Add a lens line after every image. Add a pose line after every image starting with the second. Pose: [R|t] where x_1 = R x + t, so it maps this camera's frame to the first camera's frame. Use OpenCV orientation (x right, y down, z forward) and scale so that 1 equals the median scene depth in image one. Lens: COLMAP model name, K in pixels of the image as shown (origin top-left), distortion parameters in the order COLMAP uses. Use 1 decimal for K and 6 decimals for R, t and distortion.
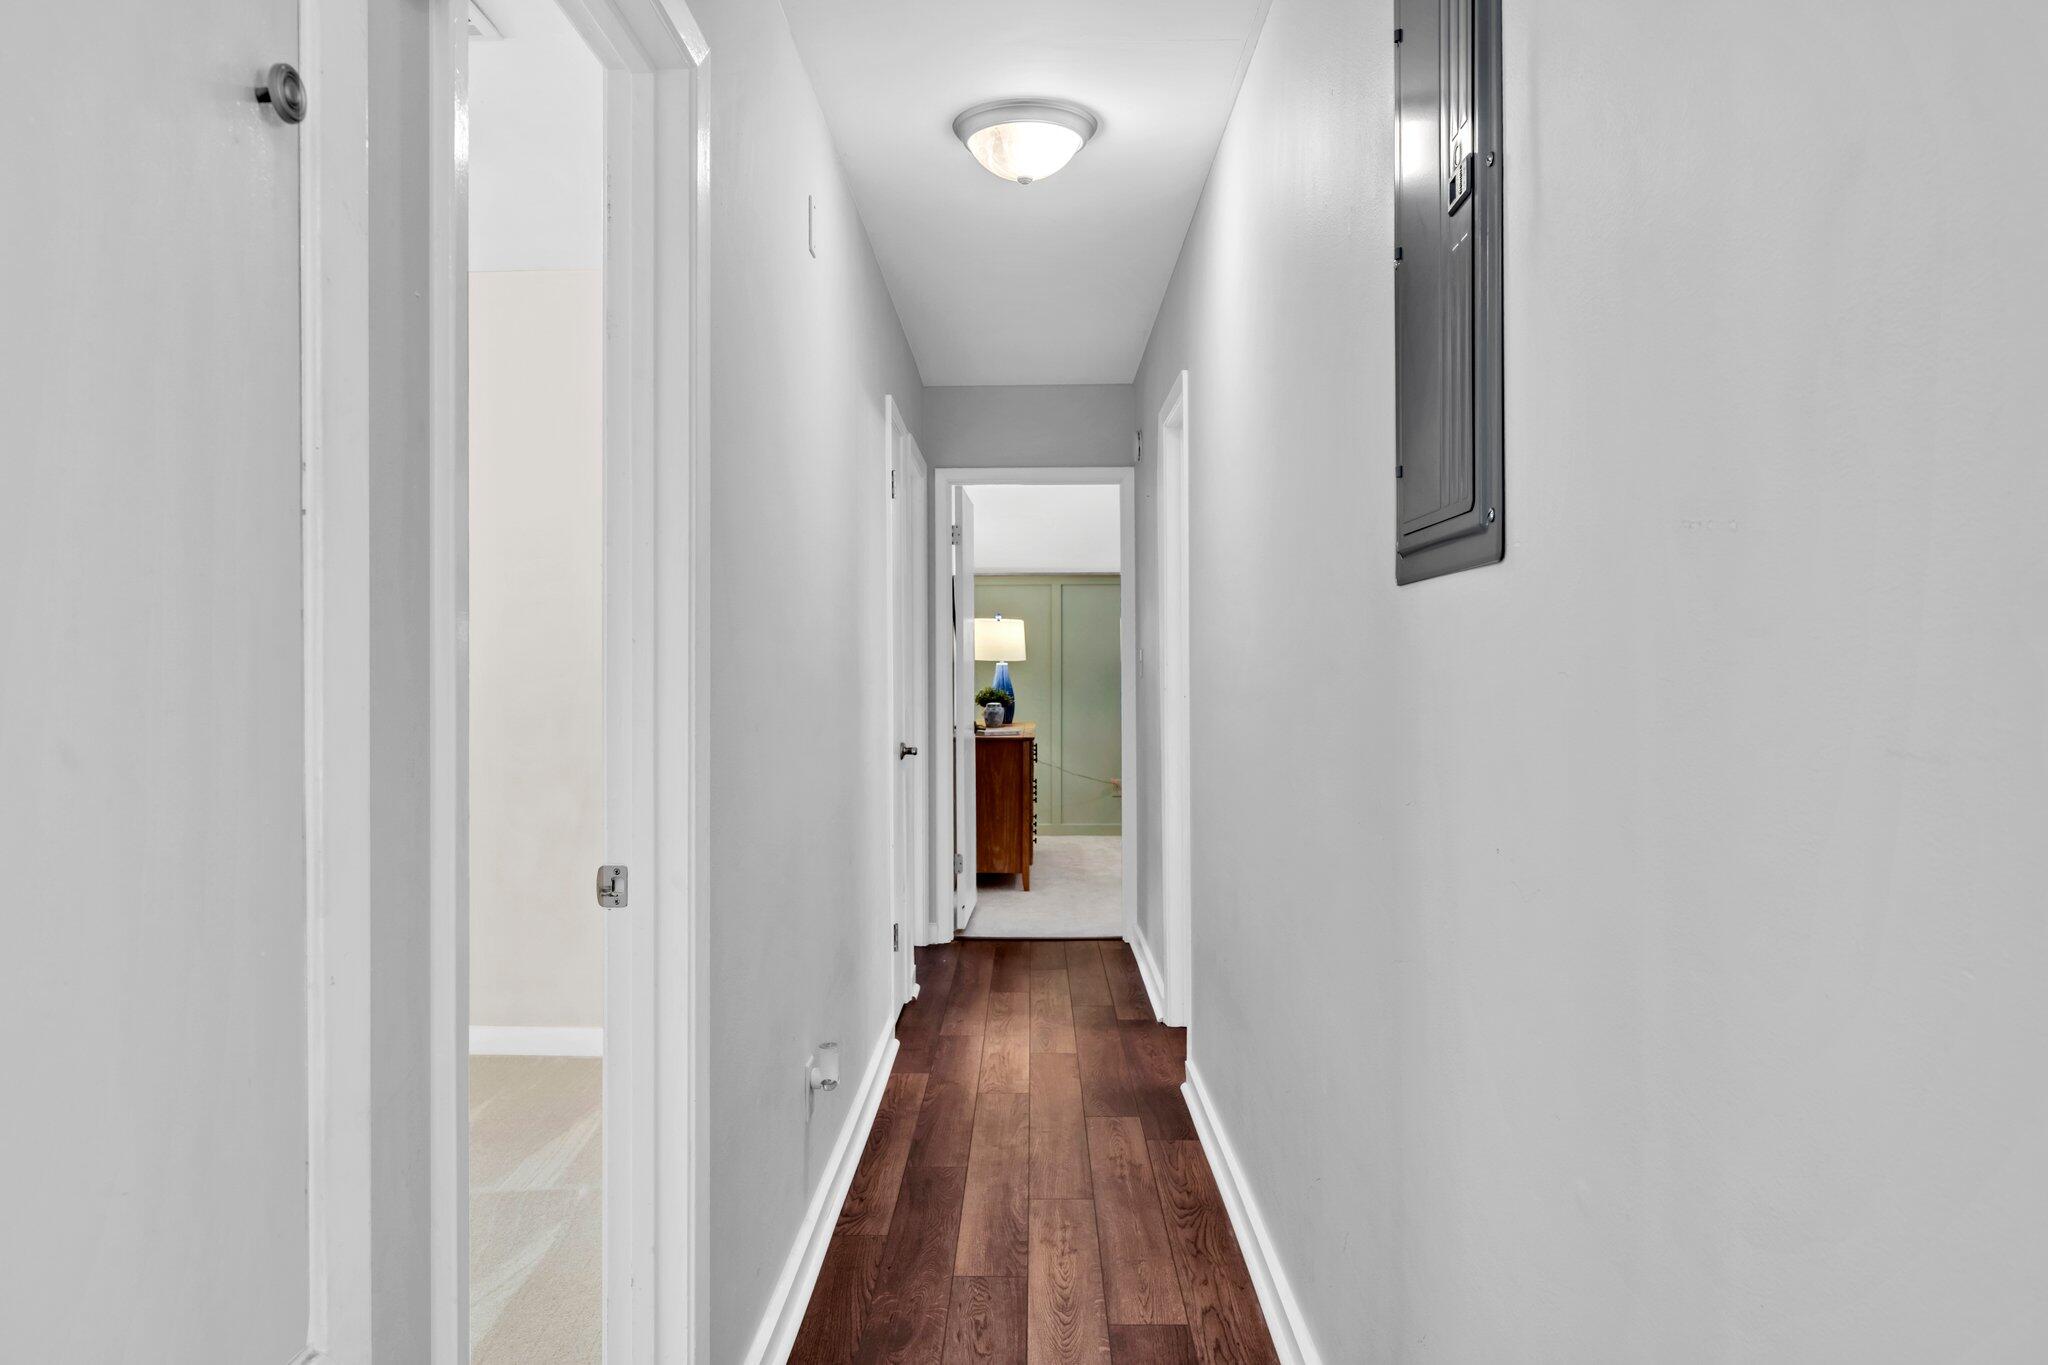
lens RADIAL K [[915.6, 0, 1018.8], [0, 915.6, 674.4], [0, 0, 1]] dist [-0.001170, -0.000103]
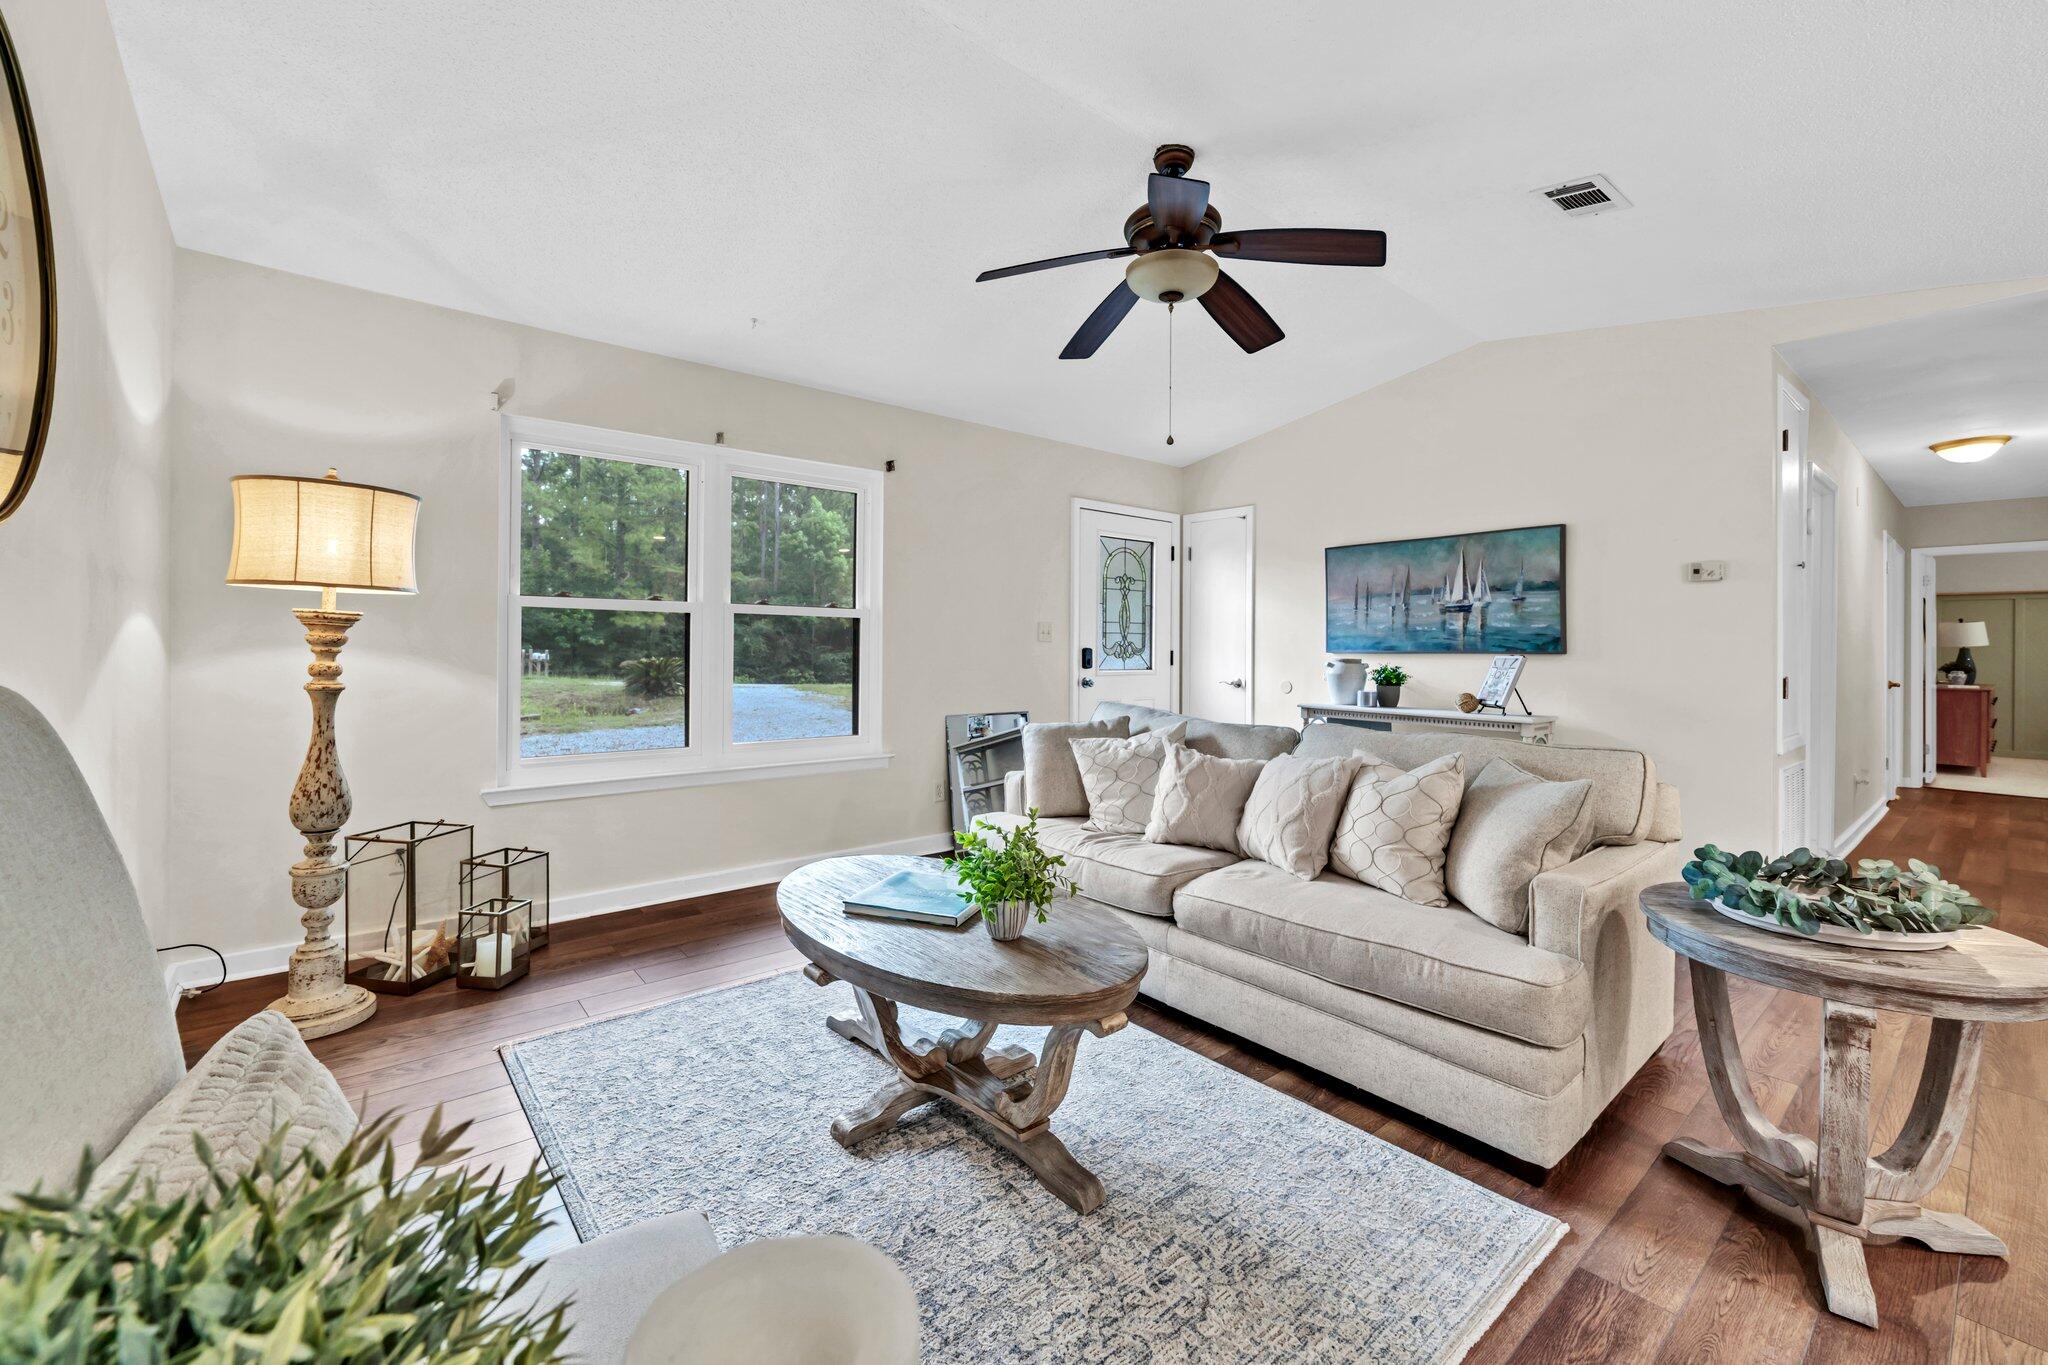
lens RADIAL K [[823.6, 0, 989.4], [0, 823.6, 640.0], [0, 0, 1]] dist [0.000068, 0.000090]
pose [[0.624206, 0.002642, -0.781255, 0.054377], [-0.011243, 0.999921, -0.005602, 0.009385], [0.781179, 0.012281, 0.624186, -1.522867]]
